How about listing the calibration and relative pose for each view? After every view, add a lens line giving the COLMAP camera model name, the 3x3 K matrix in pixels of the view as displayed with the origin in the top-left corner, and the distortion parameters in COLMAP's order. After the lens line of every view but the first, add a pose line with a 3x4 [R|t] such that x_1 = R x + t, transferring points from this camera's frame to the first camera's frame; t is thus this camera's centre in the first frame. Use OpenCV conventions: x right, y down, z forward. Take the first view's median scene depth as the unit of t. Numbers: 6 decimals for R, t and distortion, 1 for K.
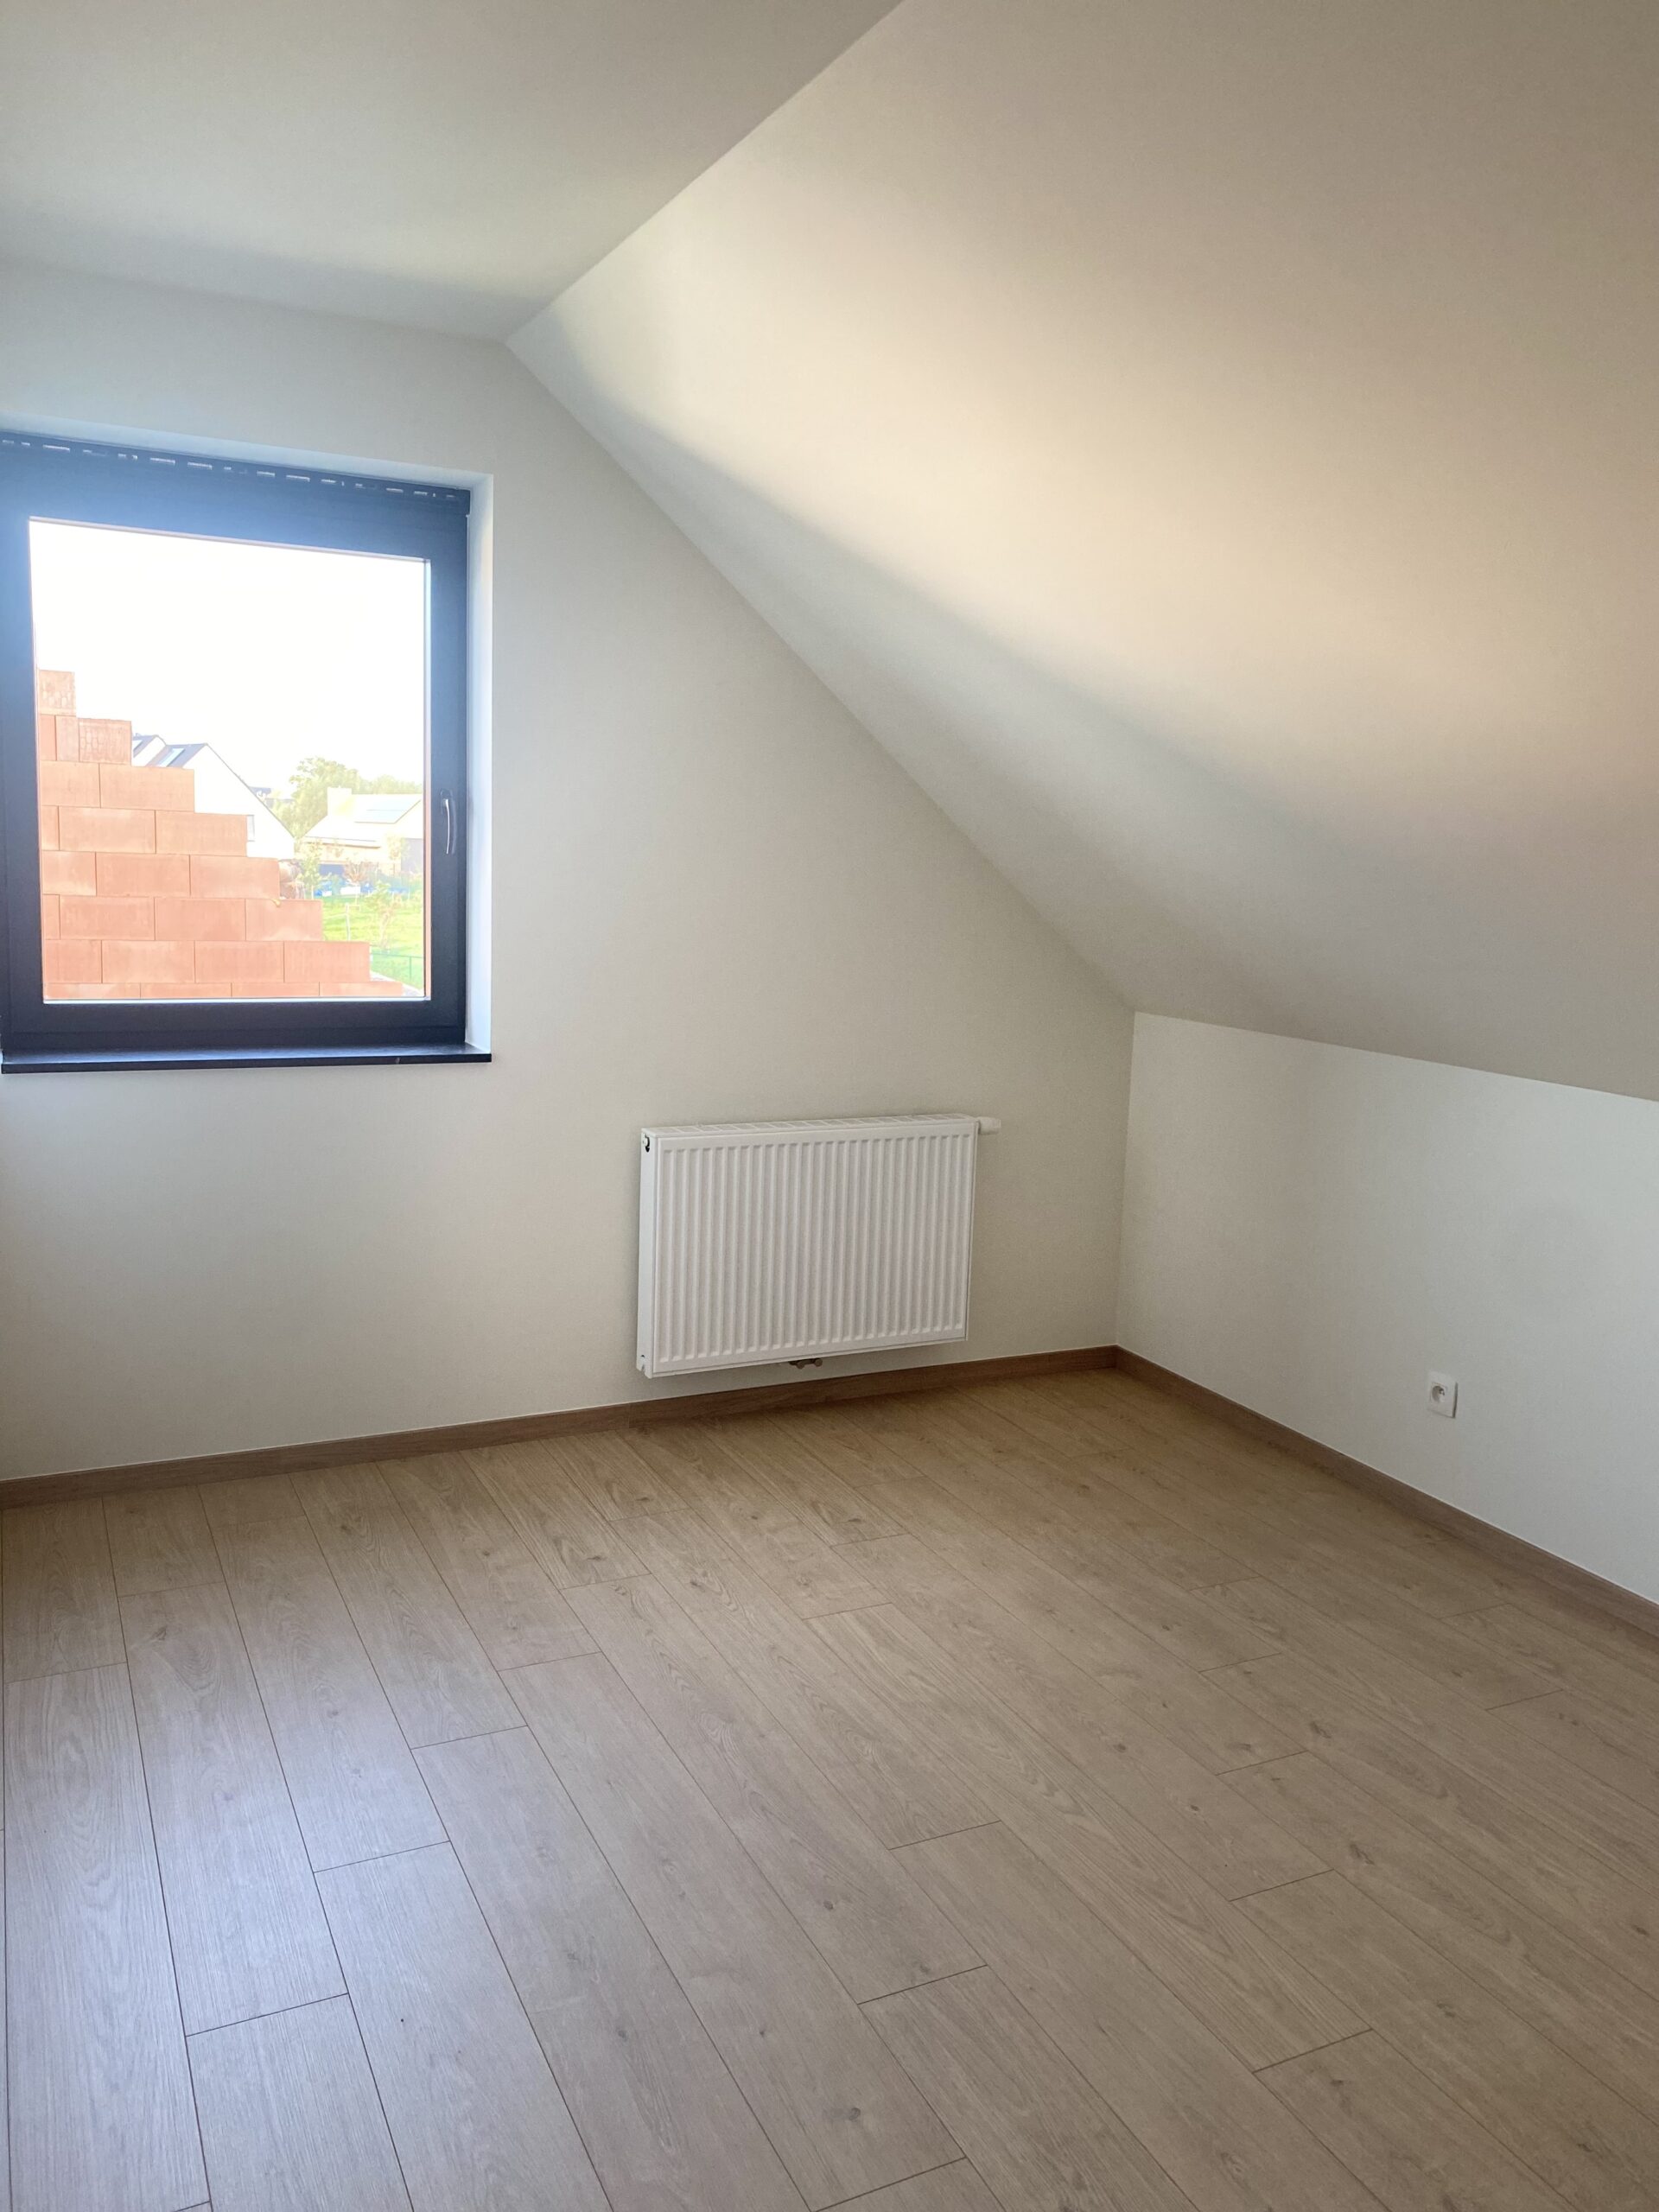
lens RADIAL K [[1715.5, 0, 851.9], [0, 1715.5, 1099.5], [0, 0, 1]] dist [0.025462, -0.023320]
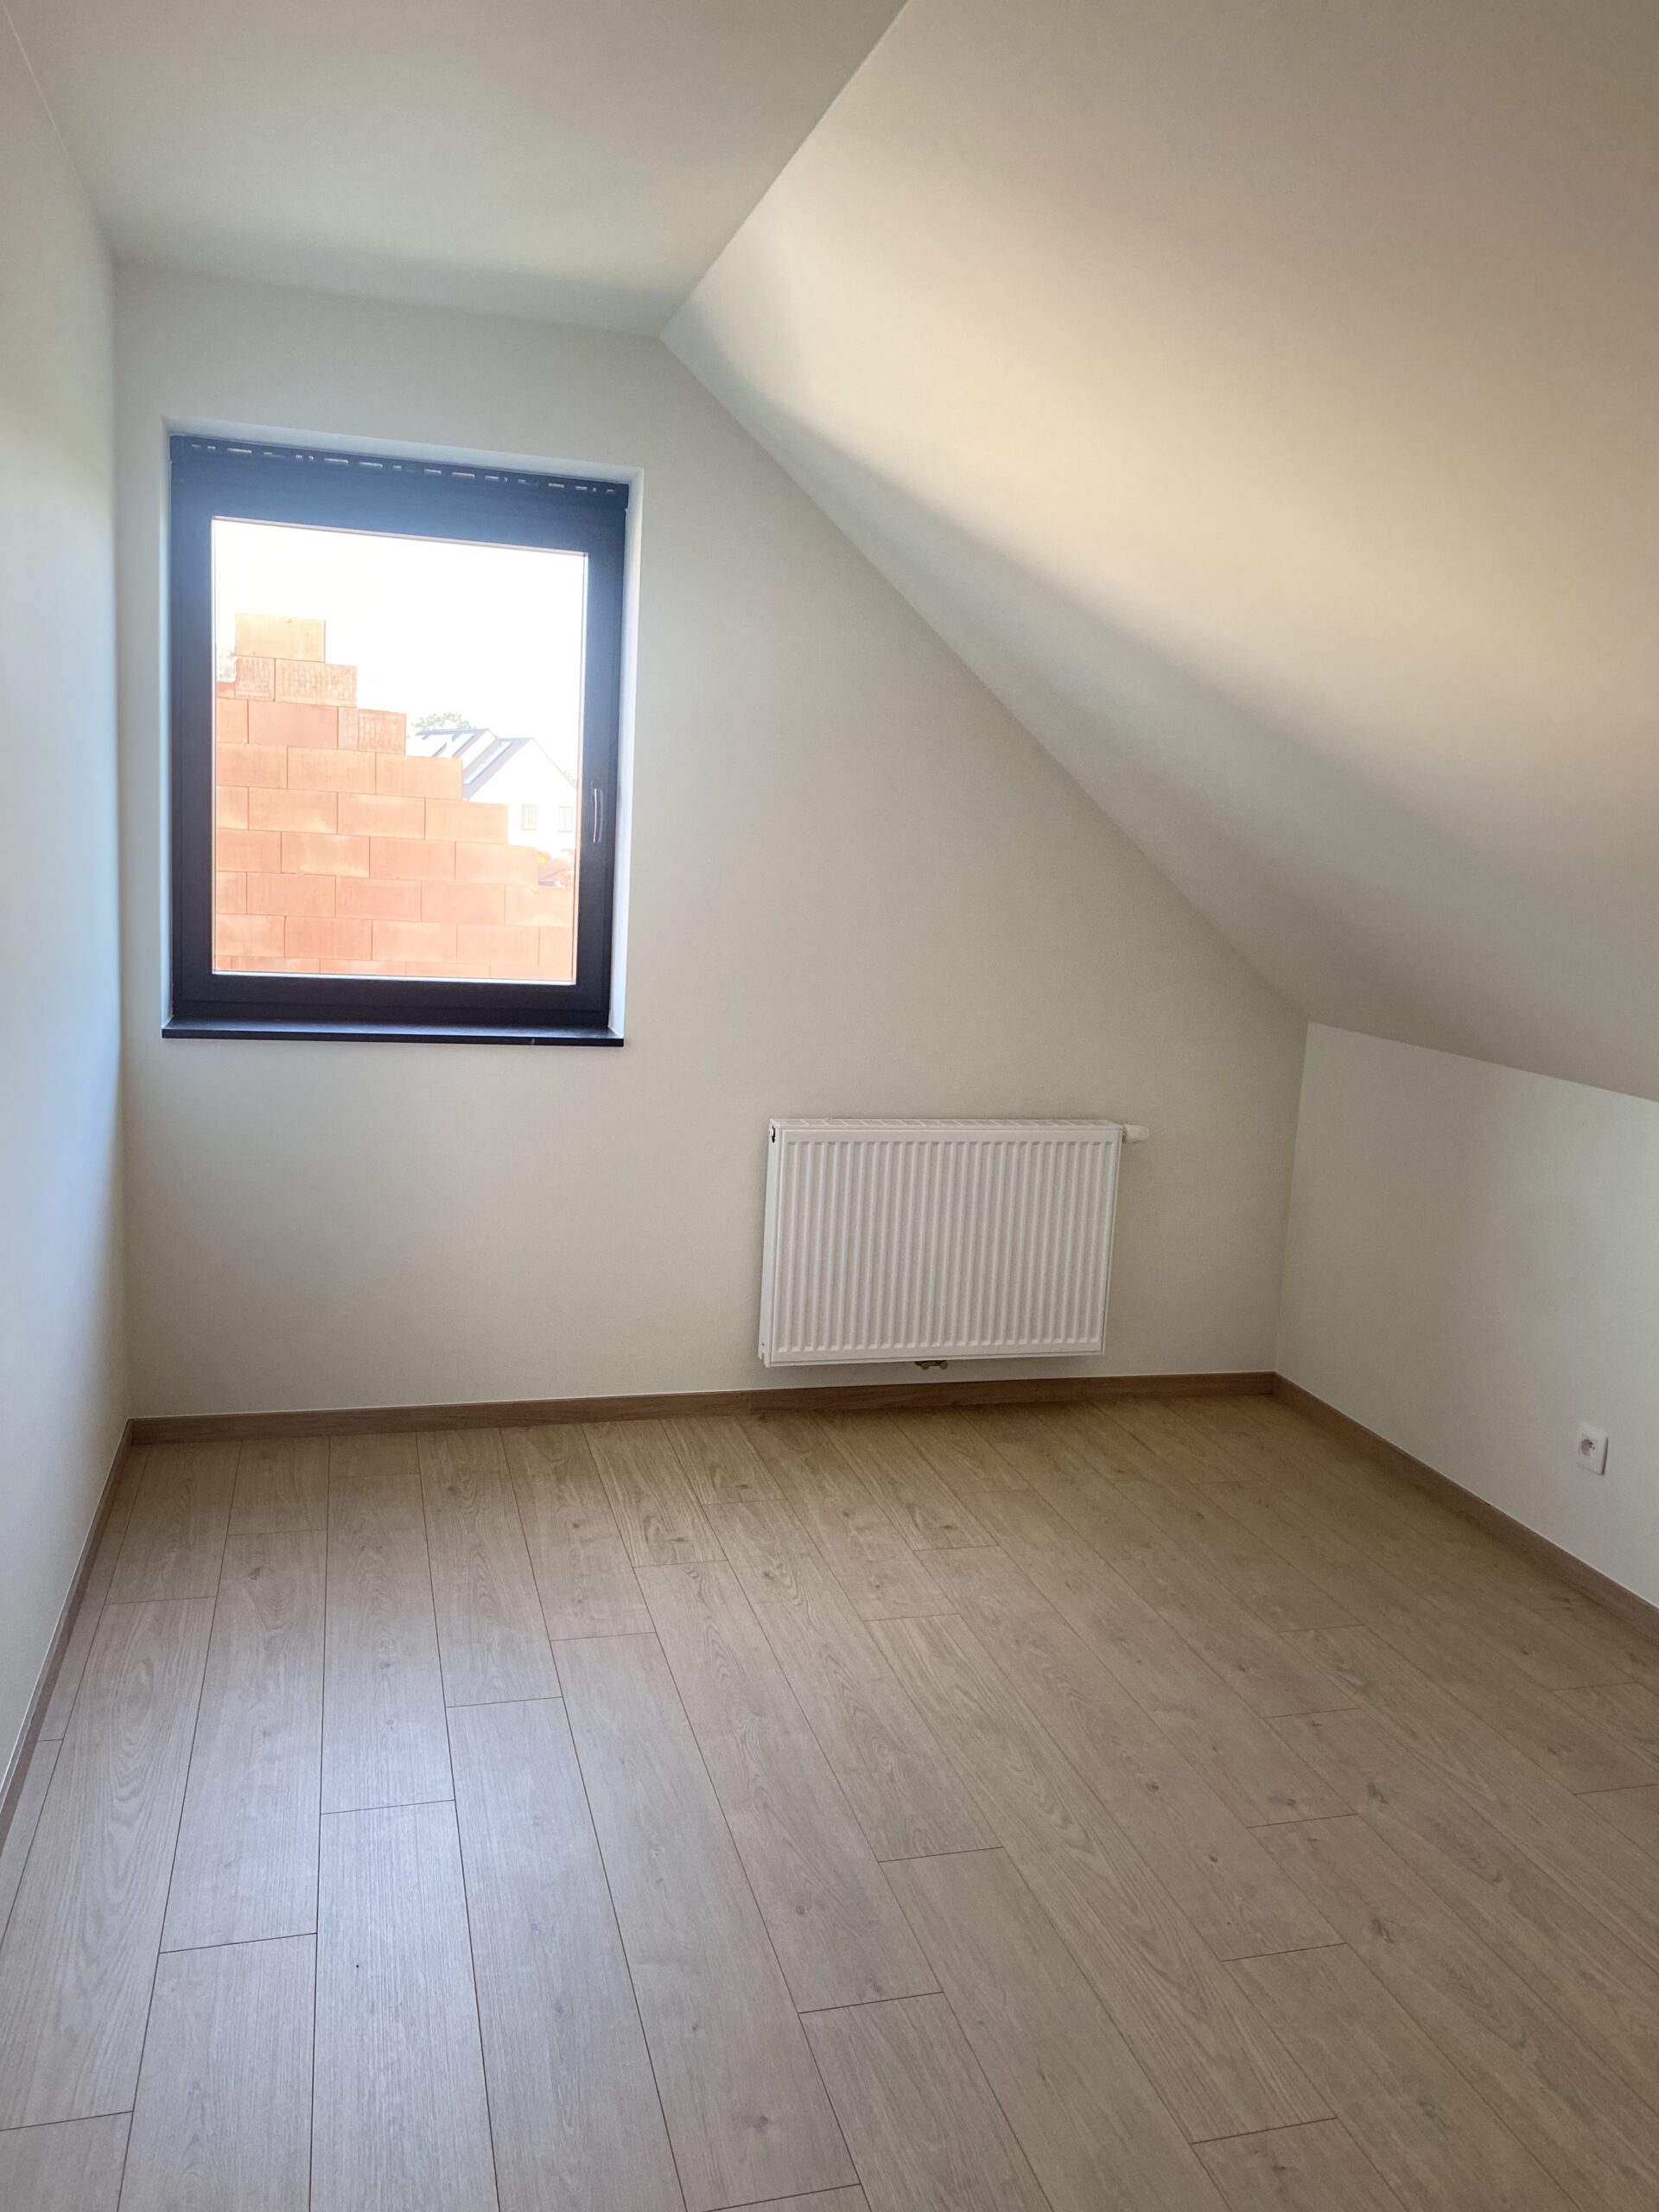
lens RADIAL K [[1715.5, 0, 824.0], [0, 1715.5, 1110.1], [0, 0, 1]] dist [0.025462, -0.023320]
pose [[0.982828, 0.047484, -0.178309, 0.107308], [-0.046136, 0.998867, 0.011705, -0.001929], [0.178663, -0.003277, 0.983905, 0.022124]]
